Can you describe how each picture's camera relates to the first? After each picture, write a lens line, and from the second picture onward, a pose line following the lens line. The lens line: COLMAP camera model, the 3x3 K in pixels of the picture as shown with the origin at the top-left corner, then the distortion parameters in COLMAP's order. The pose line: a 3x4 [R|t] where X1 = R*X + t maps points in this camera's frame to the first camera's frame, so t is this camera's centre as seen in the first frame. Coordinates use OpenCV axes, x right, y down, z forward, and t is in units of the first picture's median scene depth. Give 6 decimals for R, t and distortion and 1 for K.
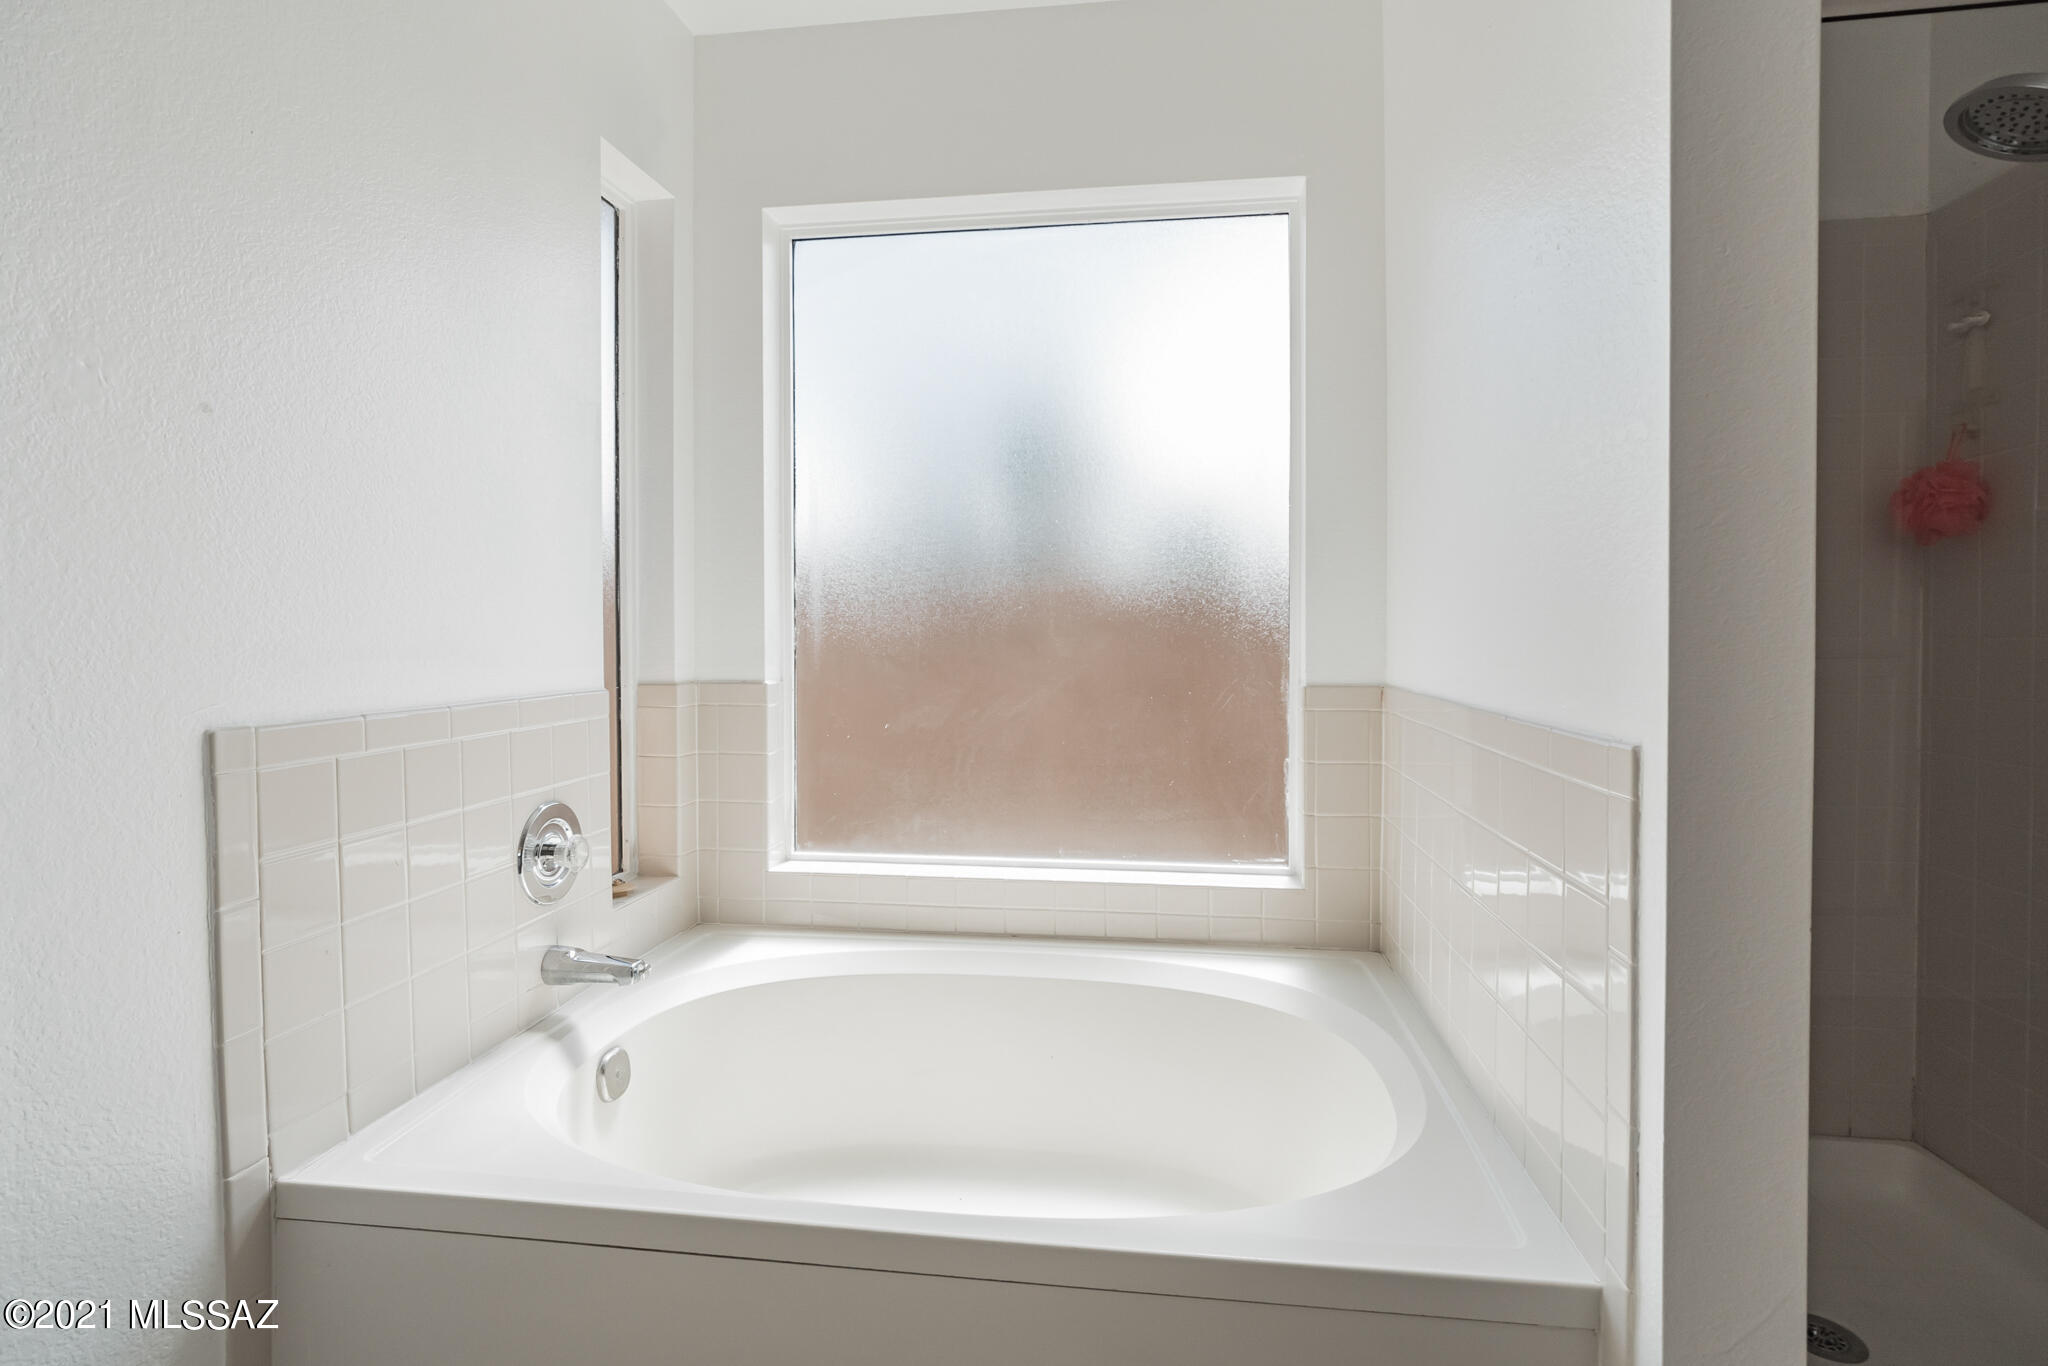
lens RADIAL K [[999.2, 0, 1029.0], [0, 999.2, 647.1], [0, 0, 1]] dist [-0.000614, 0.000048]
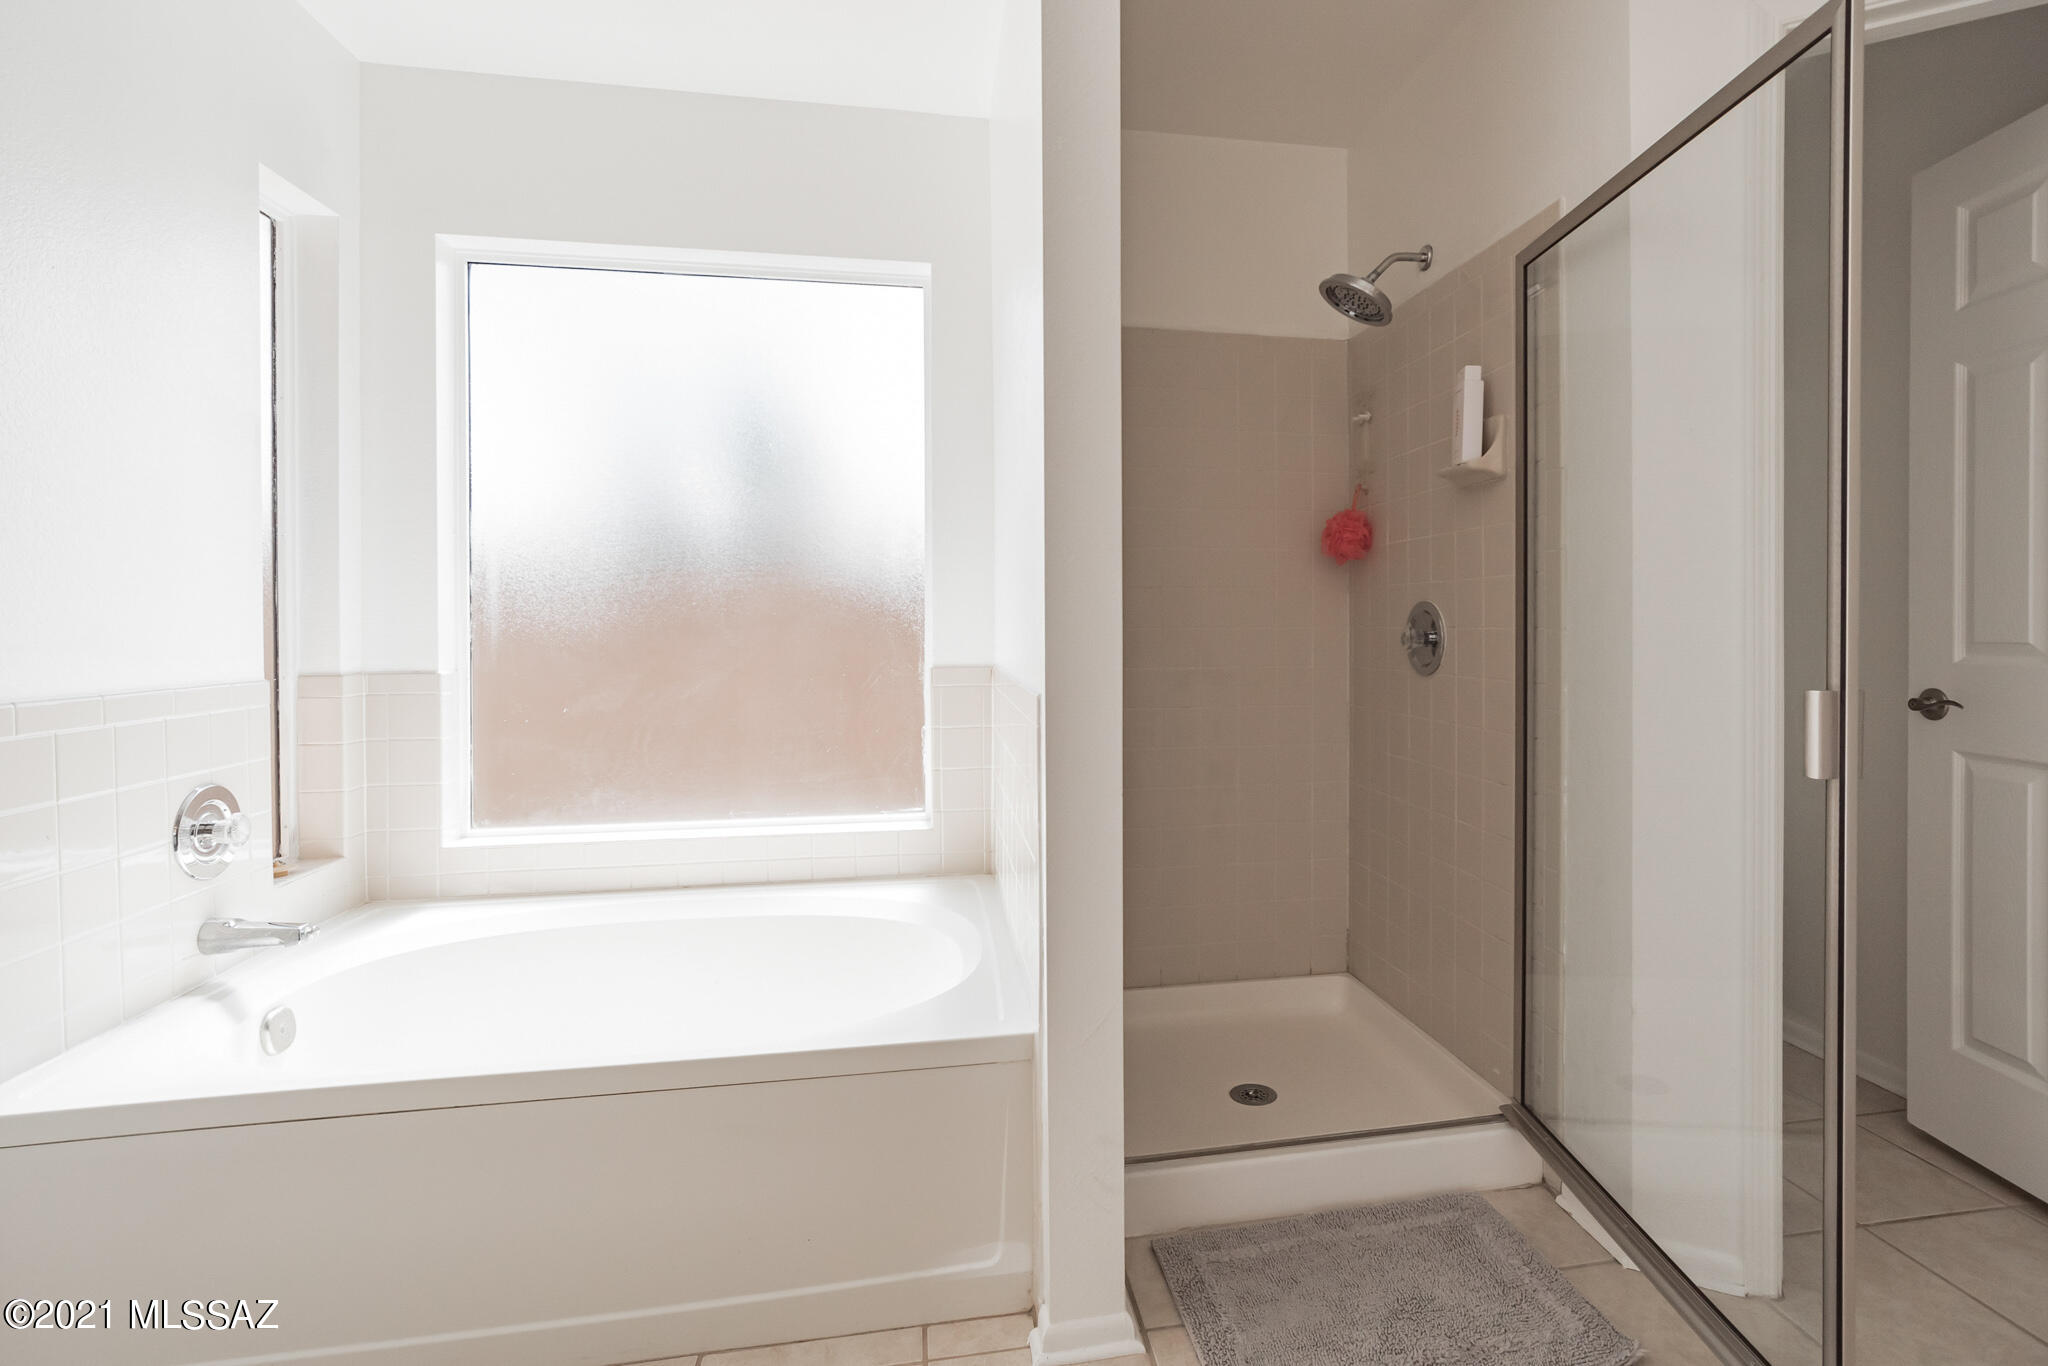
lens RADIAL K [[1022.6, 0, 1107.6], [0, 1022.6, 628.3], [0, 0, 1]] dist [-0.016073, 0.013150]
pose [[0.949272, -0.004041, 0.314431, 0.080036], [0.007027, 0.999940, -0.008365, 0.002098], [-0.314378, 0.010150, 0.949244, -0.285792]]
